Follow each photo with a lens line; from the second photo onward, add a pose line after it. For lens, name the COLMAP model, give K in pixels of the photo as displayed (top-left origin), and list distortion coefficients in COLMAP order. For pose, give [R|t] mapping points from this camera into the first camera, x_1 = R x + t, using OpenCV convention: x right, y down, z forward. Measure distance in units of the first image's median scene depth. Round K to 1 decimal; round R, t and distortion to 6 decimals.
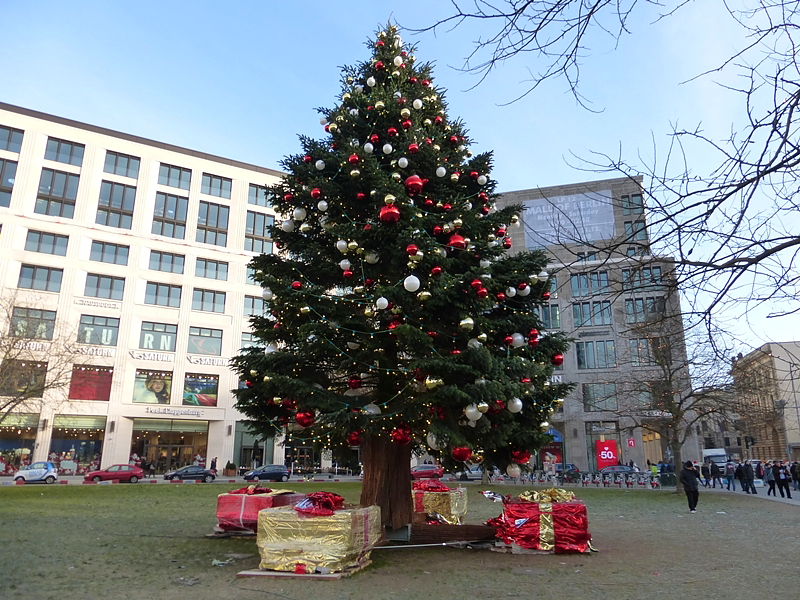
lens RADIAL K [[556.0, 0, 396.0], [0, 556.0, 308.6], [0, 0, 1]] dist [-0.051914, 0.073474]
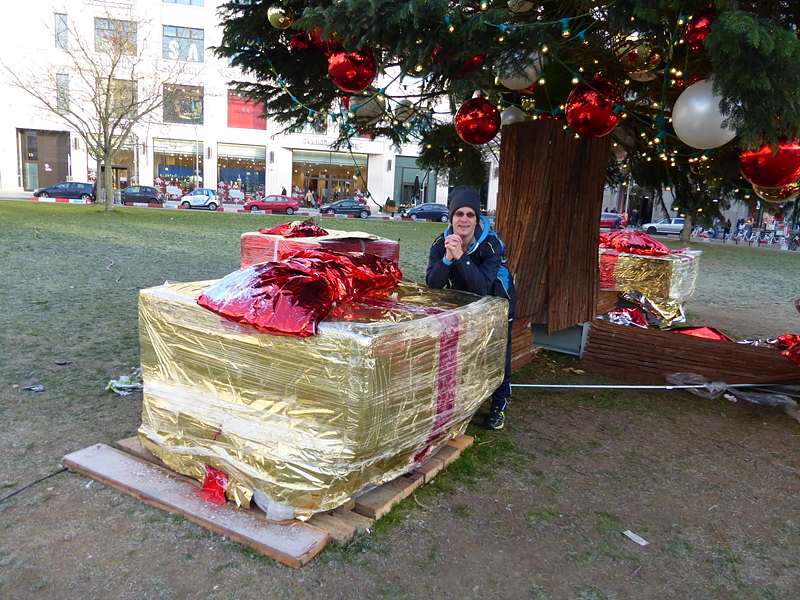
lens RADIAL K [[556.0, 0, 396.0], [0, 556.0, 308.6], [0, 0, 1]] dist [-0.051914, 0.073474]
pose [[0.952638, 0.106035, -0.285022, 0.000841], [0.029910, 0.900030, 0.434801, 0.044618], [0.302632, -0.422733, 0.854231, 0.144767]]
